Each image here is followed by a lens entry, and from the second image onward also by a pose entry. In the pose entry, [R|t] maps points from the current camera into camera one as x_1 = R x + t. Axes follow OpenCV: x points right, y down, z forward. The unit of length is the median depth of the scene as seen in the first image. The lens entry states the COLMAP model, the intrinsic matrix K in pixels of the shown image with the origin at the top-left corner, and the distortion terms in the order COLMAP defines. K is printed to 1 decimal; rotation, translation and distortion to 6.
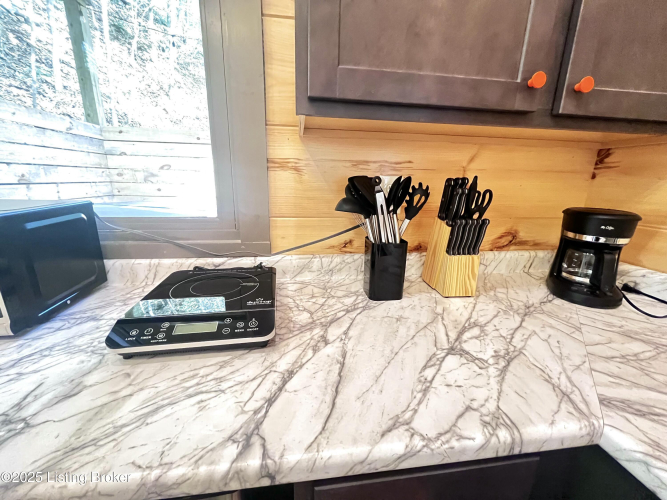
lens RADIAL K [[272.0, 0, 333.5], [0, 272.0, 249.9], [0, 0, 1]] dist [-0.002354, 0.000178]
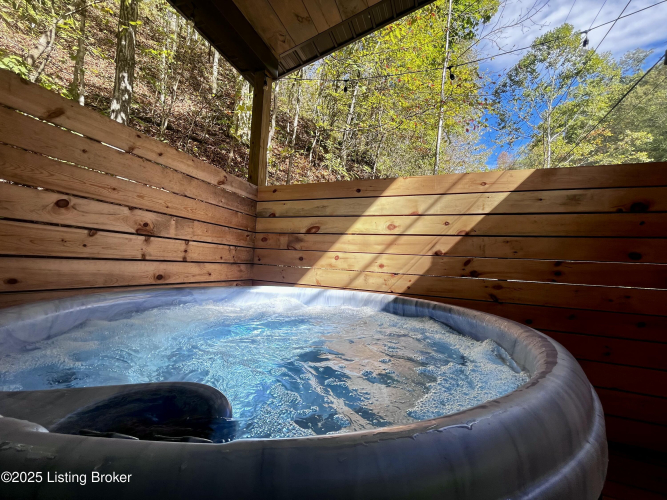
lens RADIAL K [[272.0, 0, 334.1], [0, 272.0, 248.7], [0, 0, 1]] dist [-0.002354, 0.000178]
pose [[0.872361, -0.005699, -0.488829, -0.208013], [-0.155736, 0.944596, -0.288939, -0.048355], [0.463392, 0.328187, 0.823141, 0.444271]]
